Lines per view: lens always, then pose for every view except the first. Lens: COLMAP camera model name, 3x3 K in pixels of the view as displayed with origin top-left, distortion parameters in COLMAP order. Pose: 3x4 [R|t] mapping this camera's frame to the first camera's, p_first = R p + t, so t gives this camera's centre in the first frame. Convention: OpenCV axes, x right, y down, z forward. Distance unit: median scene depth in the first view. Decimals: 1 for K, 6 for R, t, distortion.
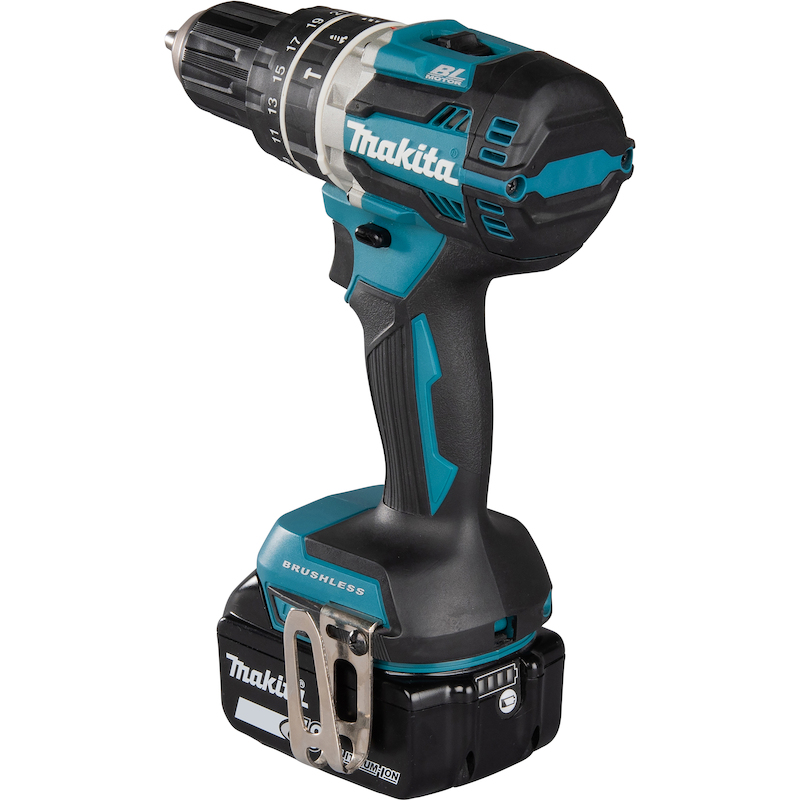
lens RADIAL K [[3778.9, 0, 400.0], [0, 3778.9, 400.0], [0, 0, 1]] dist [-0.128312, 4.498838]
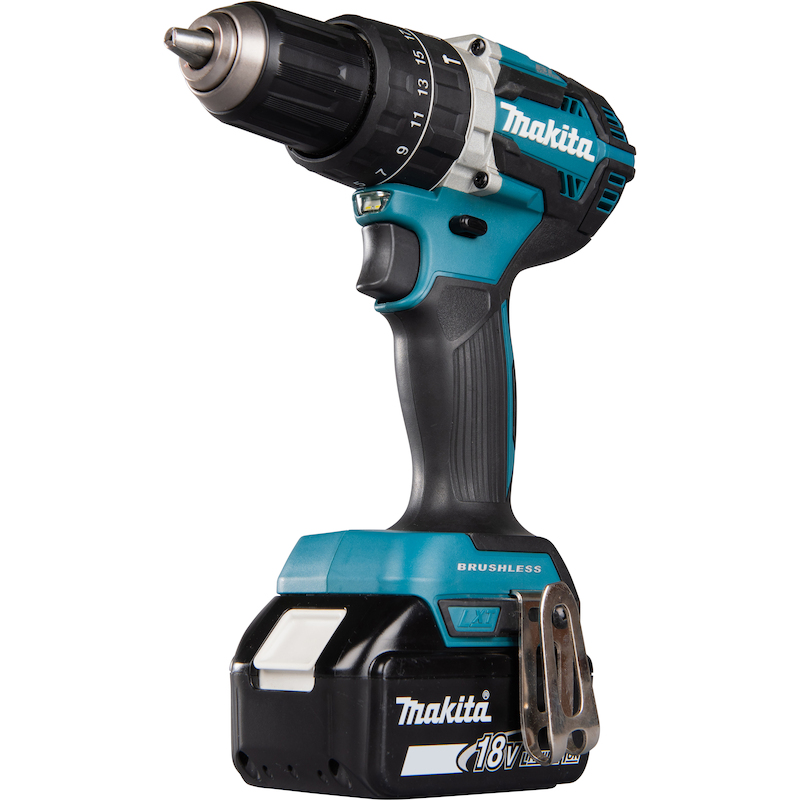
lens RADIAL K [[2092.3, 0, 399.7], [0, 2092.3, 344.7], [0, 0, 1]] dist [0.047072, 0.618315]
pose [[-0.011378, 0.131726, 0.991221, -0.583973], [0.300019, 0.946063, -0.122281, 0.052927], [-0.953865, 0.295993, -0.050285, 1.078042]]
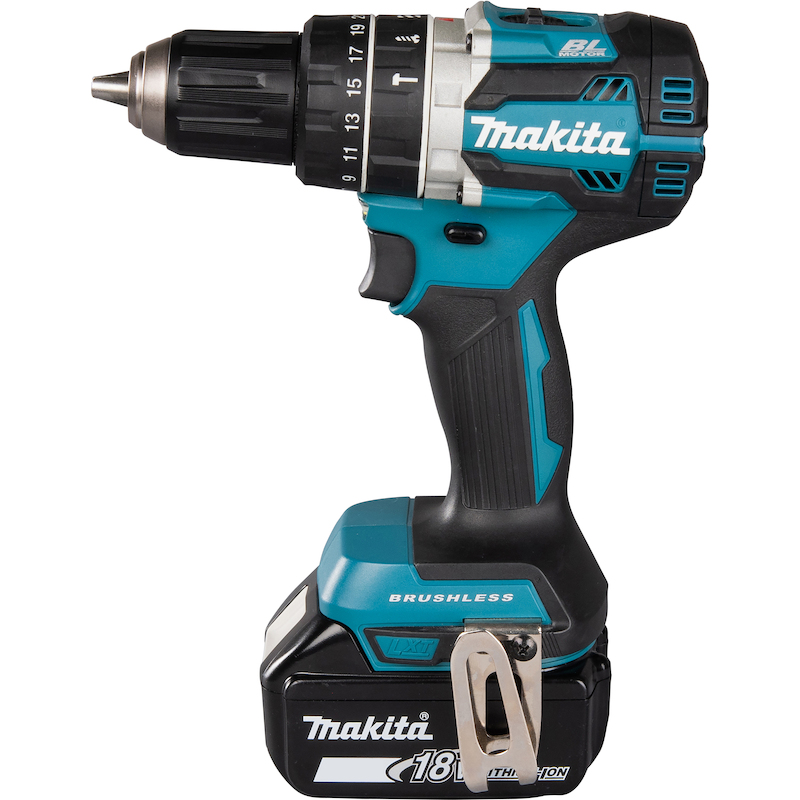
lens RADIAL K [[3778.9, 0, 400.0], [0, 3778.9, 400.0], [0, 0, 1]] dist [-0.128312, 4.498838]
pose [[0.701675, -0.223628, 0.676493, -0.696336], [0.226124, 0.970277, 0.086203, -0.091224], [-0.675663, 0.092484, 0.731387, 0.313972]]
